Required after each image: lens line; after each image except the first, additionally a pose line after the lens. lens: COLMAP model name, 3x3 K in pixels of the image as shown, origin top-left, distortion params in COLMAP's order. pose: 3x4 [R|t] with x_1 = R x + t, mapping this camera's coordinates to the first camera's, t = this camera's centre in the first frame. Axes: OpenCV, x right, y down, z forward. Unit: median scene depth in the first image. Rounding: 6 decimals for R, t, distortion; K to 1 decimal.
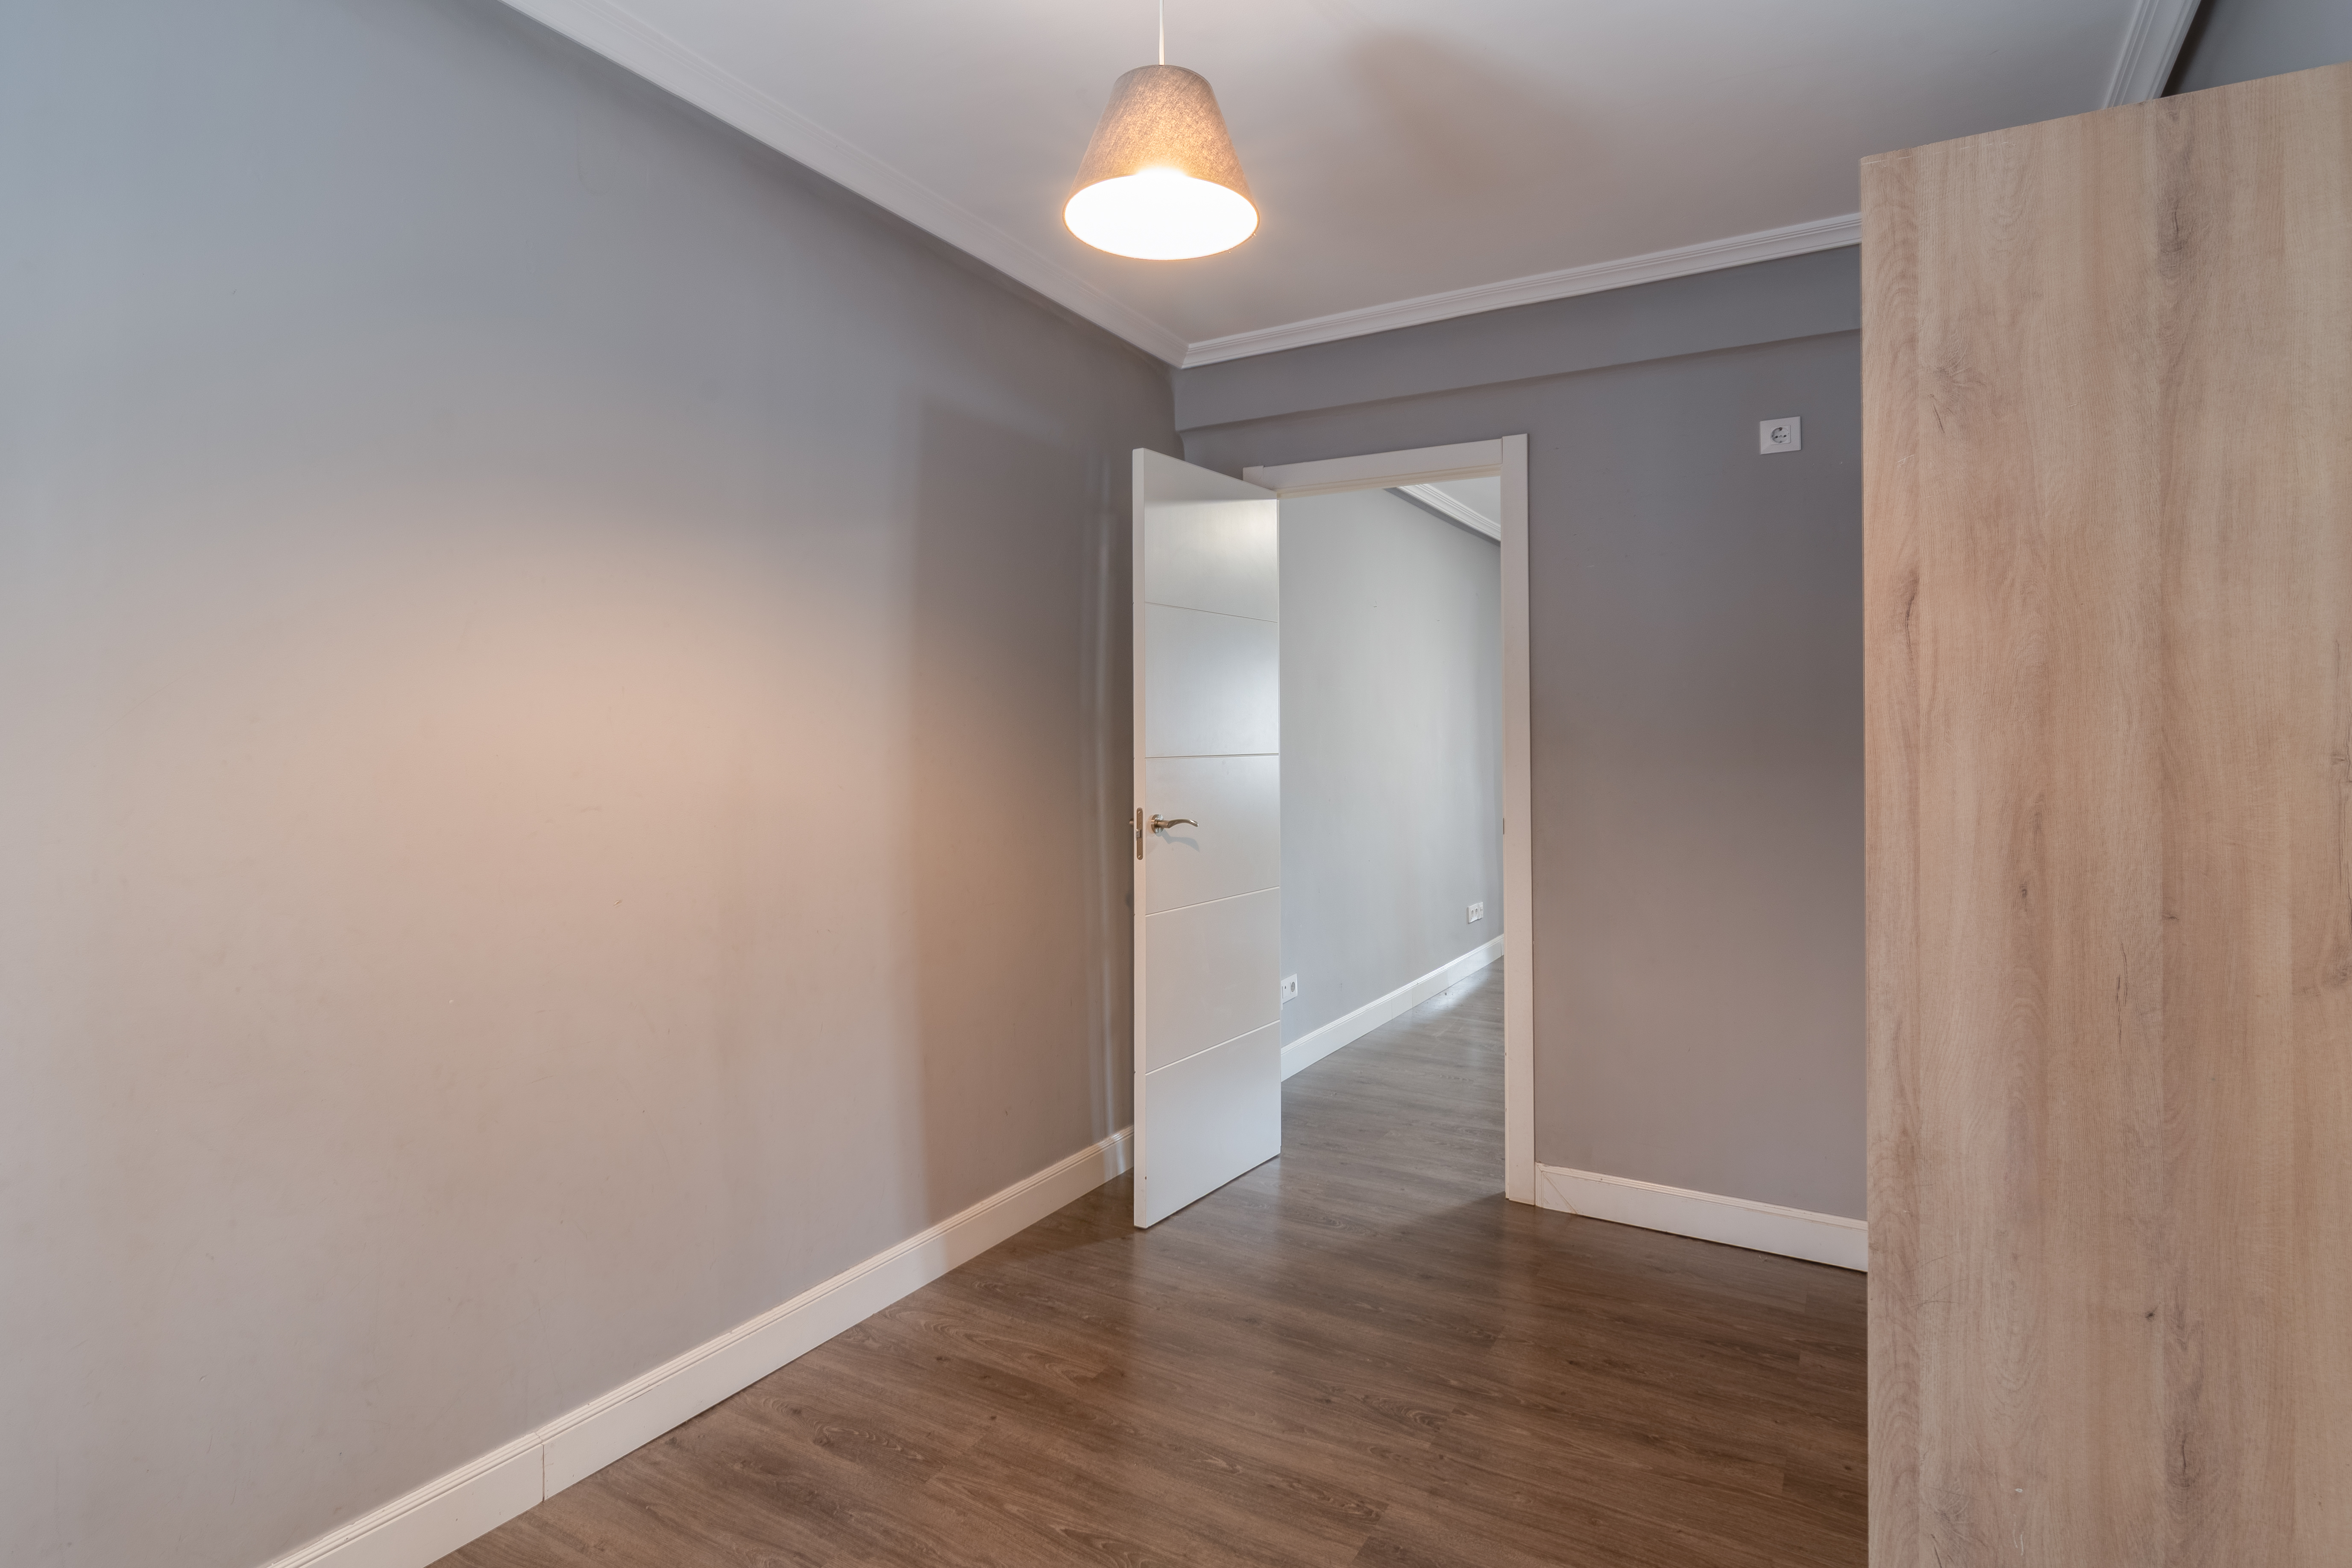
lens RADIAL K [[1218.5, 0, 1080.4], [0, 1218.5, 727.5], [0, 0, 1]] dist [-0.004267, 0.000987]
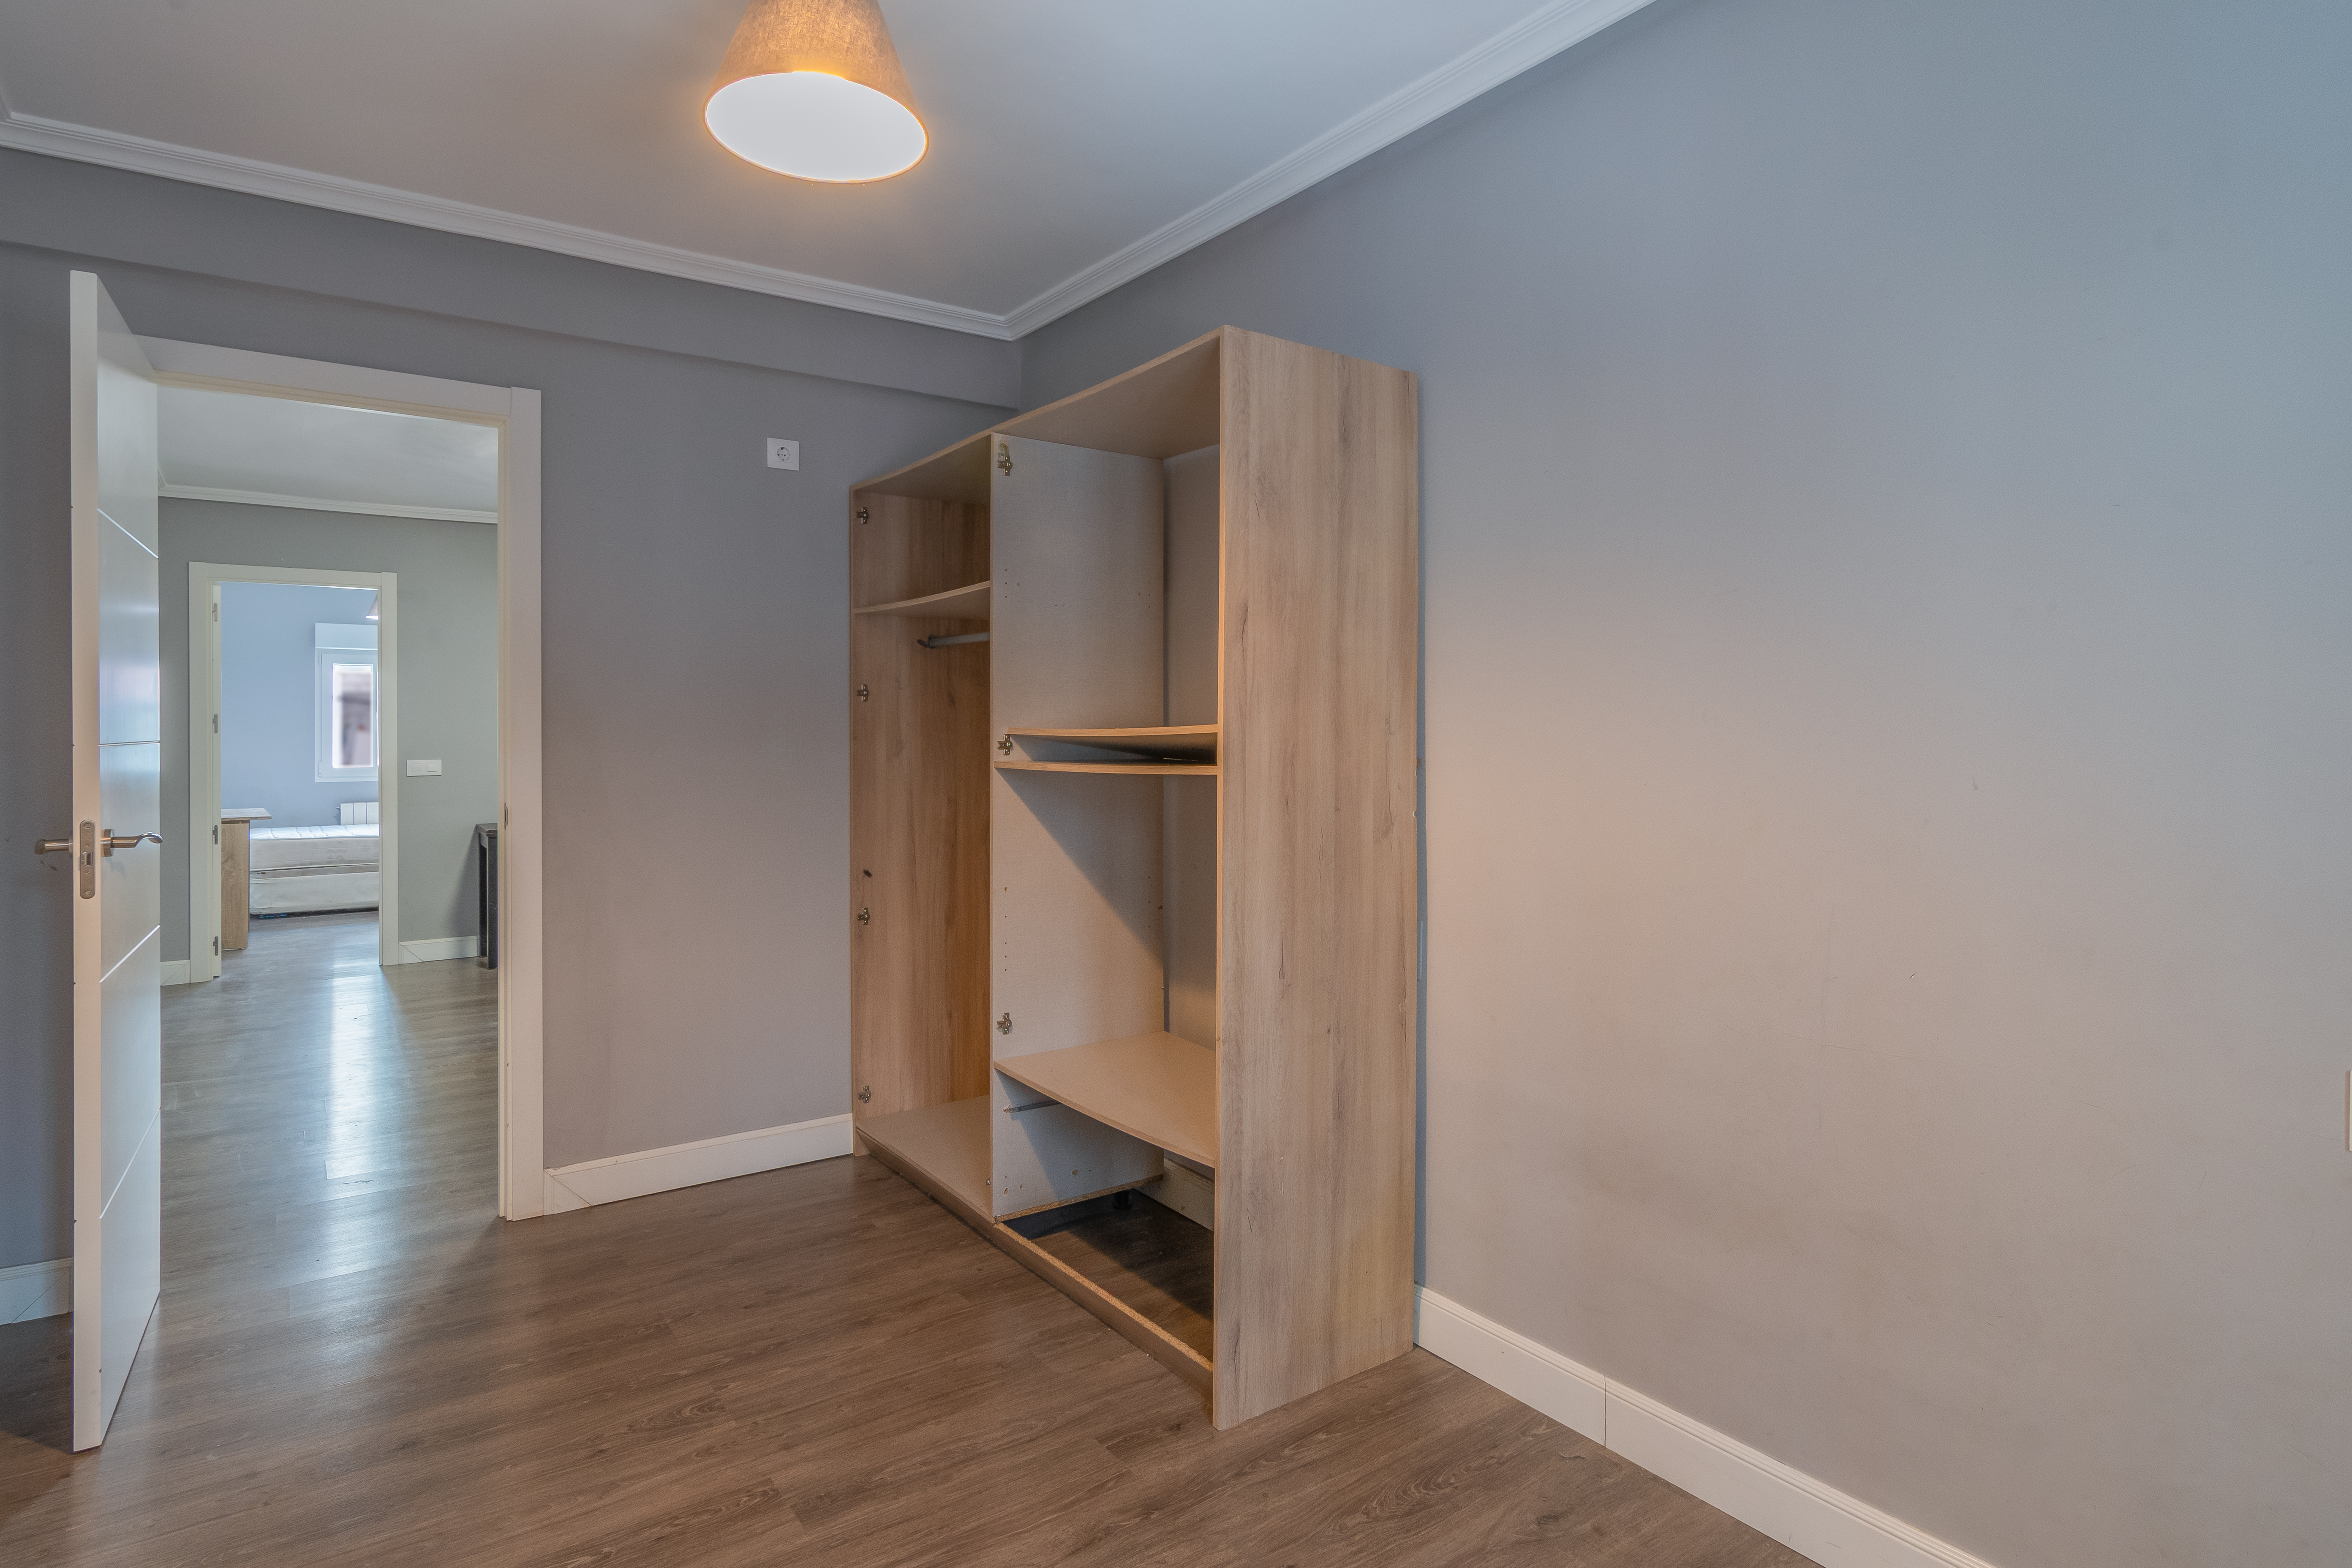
lens RADIAL K [[1250.9, 0, 1179.9], [0, 1250.9, 760.7], [0, 0, 1]] dist [-0.000669, 0.000625]
pose [[0.381647, -0.024066, 0.923995, -0.544783], [-0.004180, 0.999606, 0.027762, 0.018760], [-0.924299, -0.014458, 0.381396, 0.299724]]
